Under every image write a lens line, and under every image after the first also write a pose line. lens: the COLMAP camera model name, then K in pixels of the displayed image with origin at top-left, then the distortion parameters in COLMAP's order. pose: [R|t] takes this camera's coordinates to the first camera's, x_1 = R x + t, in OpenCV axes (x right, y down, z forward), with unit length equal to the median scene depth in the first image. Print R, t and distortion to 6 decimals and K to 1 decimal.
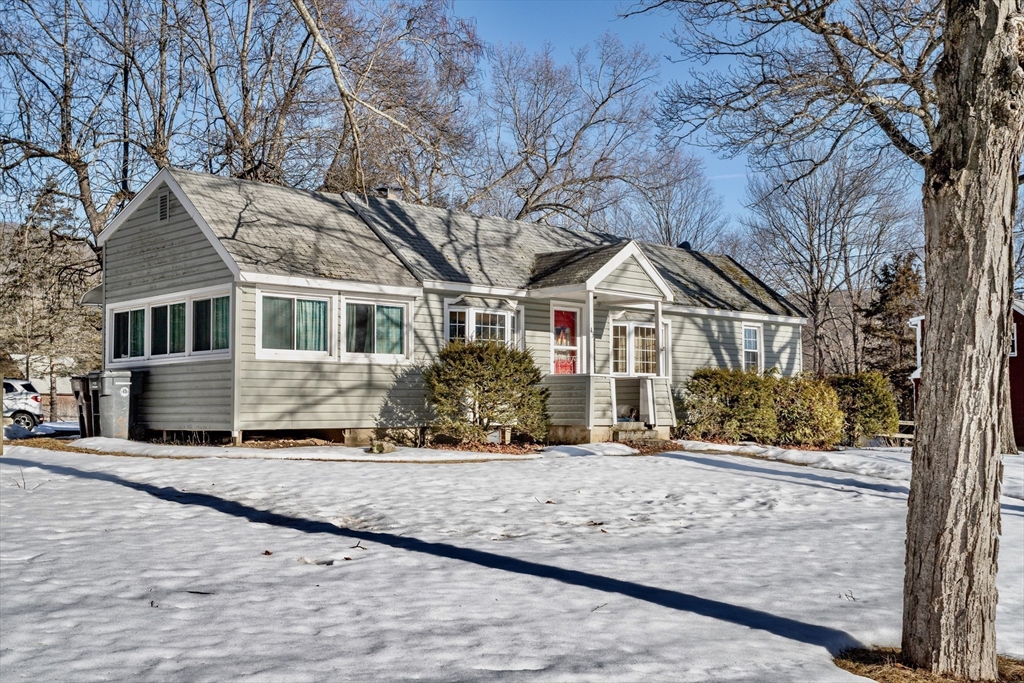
lens RADIAL K [[1165.5, 0, 513.6], [0, 1165.5, 338.5], [0, 0, 1]] dist [-0.025506, 0.000000]
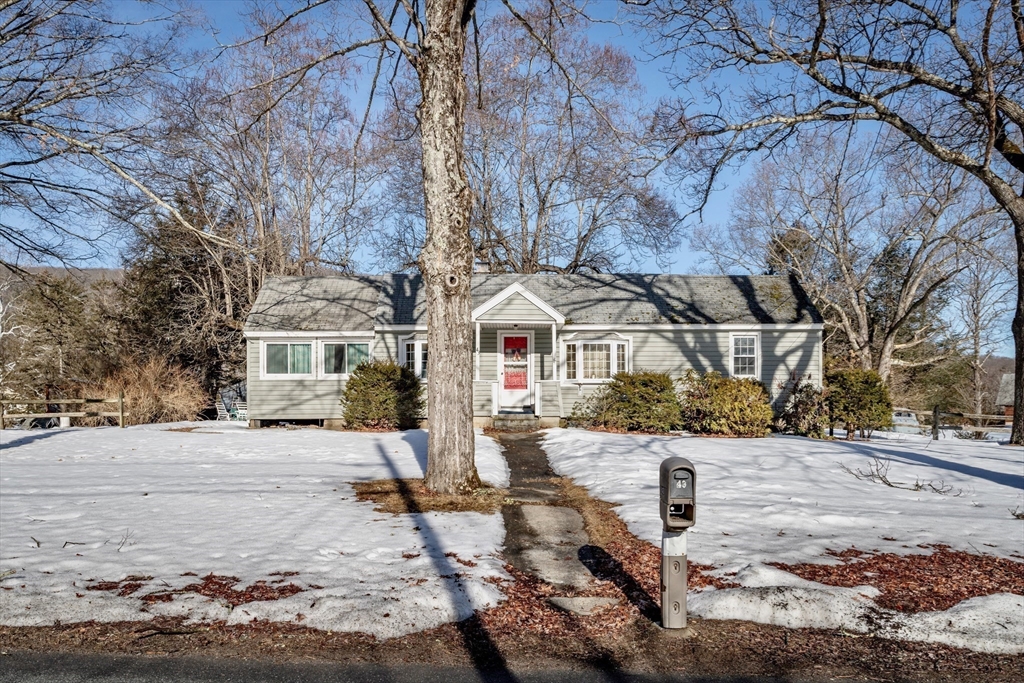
lens RADIAL K [[840.4, 0, 514.9], [0, 840.4, 342.5], [0, 0, 1]] dist [-0.073544, 0.002961]
pose [[0.726441, -0.073801, -0.683255, 0.817097], [0.046845, 0.997222, -0.057907, 0.046534], [0.685631, 0.010059, 0.727880, 0.293755]]
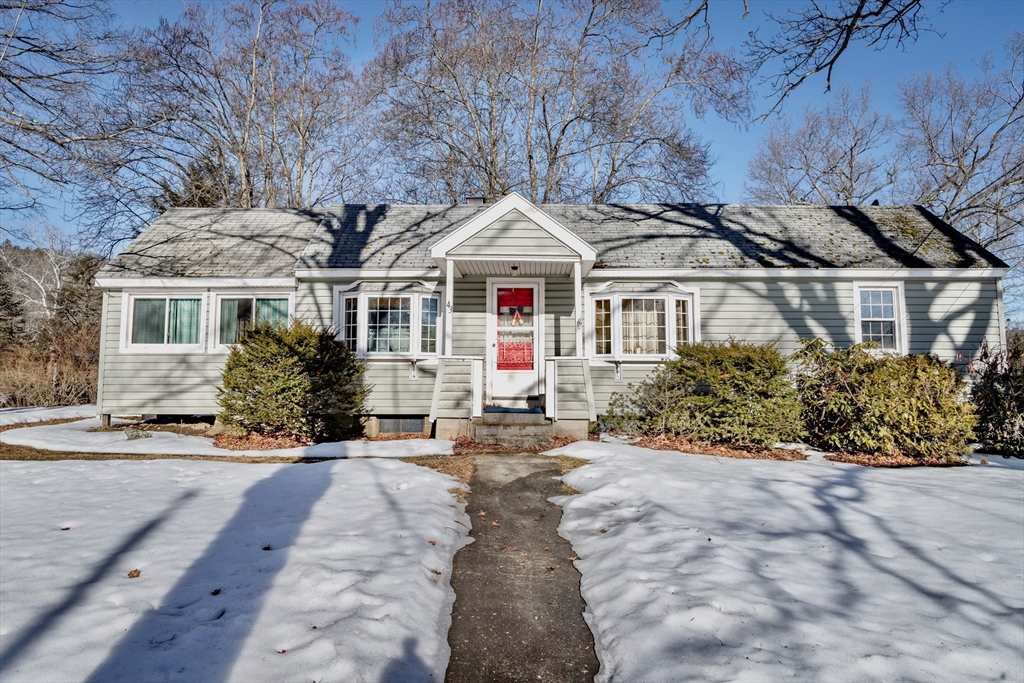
lens RADIAL K [[664.2, 0, 501.9], [0, 664.2, 338.3], [0, 0, 1]] dist [-0.009532, 0.006779]
pose [[0.698981, -0.056569, -0.712899, 0.446440], [0.040799, 0.998397, -0.039220, 0.038612], [0.713975, -0.001671, 0.700169, 0.704015]]
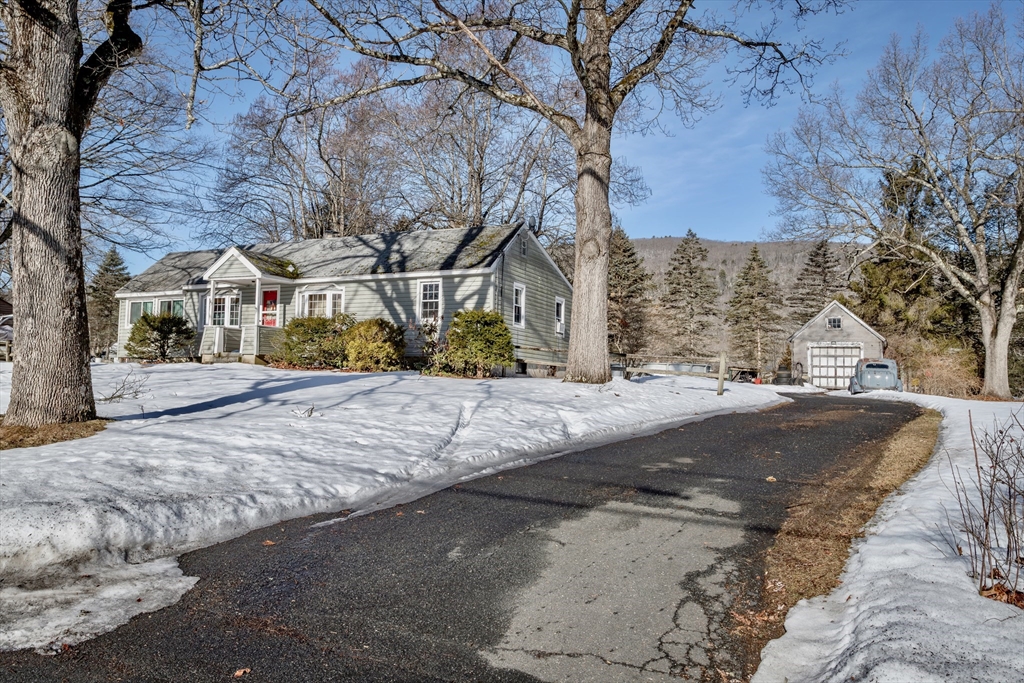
lens RADIAL K [[805.9, 0, 507.9], [0, 805.9, 338.1], [0, 0, 1]] dist [-0.012112, -0.000935]
pose [[0.329301, -0.056221, -0.942550, 1.411483], [0.038904, 0.998186, -0.045947, 0.126193], [0.943423, -0.021539, 0.330890, 1.042148]]
